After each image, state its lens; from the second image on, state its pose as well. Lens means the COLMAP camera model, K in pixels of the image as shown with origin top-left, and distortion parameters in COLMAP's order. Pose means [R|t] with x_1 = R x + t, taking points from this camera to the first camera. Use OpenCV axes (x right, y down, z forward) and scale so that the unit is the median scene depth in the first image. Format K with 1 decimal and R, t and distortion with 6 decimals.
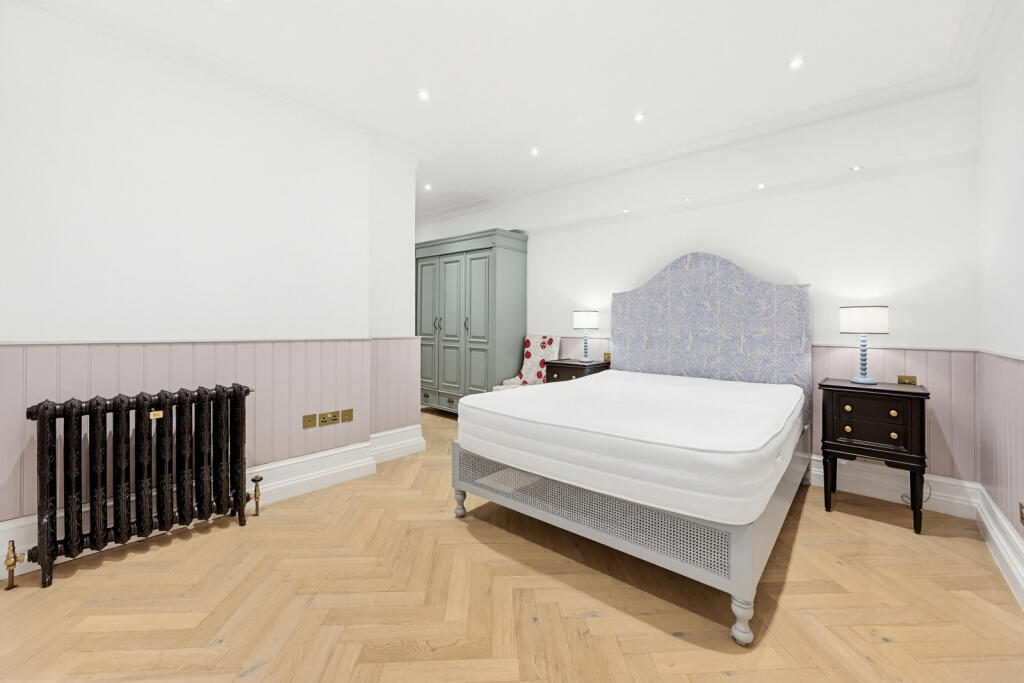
lens RADIAL K [[414.5, 0, 516.0], [0, 414.5, 329.1], [0, 0, 1]] dist [-0.000737, 0.000074]
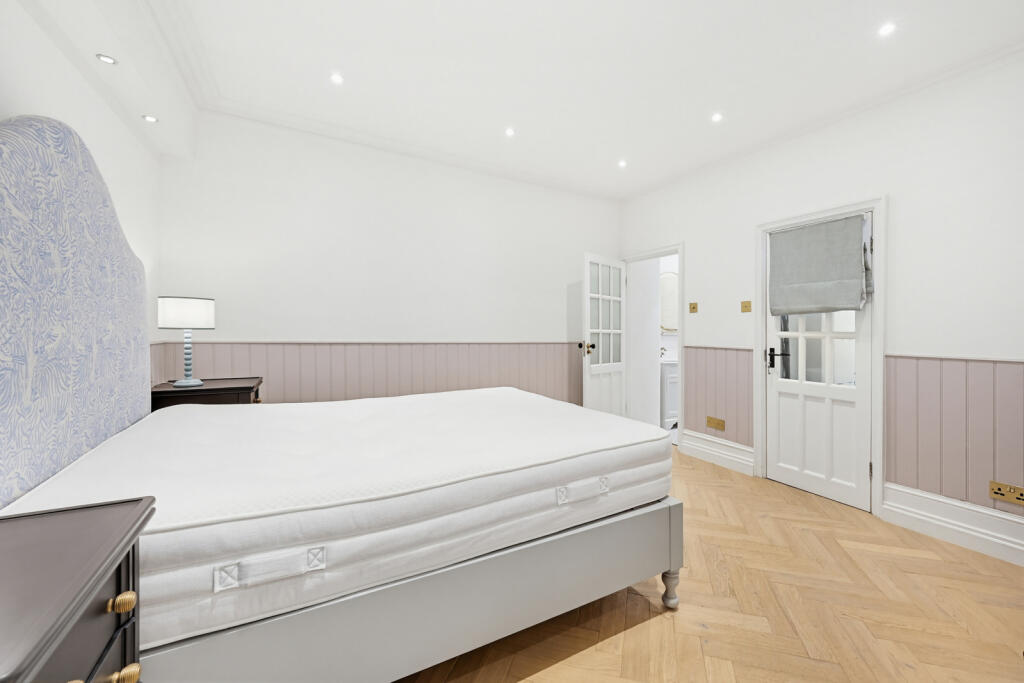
lens RADIAL K [[414.5, 0, 516.0], [0, 414.5, 329.1], [0, 0, 1]] dist [-0.000737, 0.000074]
pose [[-0.931015, -0.029128, 0.363816, -0.165945], [-0.027819, 0.999574, 0.008838, -0.022579], [-0.363918, -0.001893, -0.931429, 2.199533]]
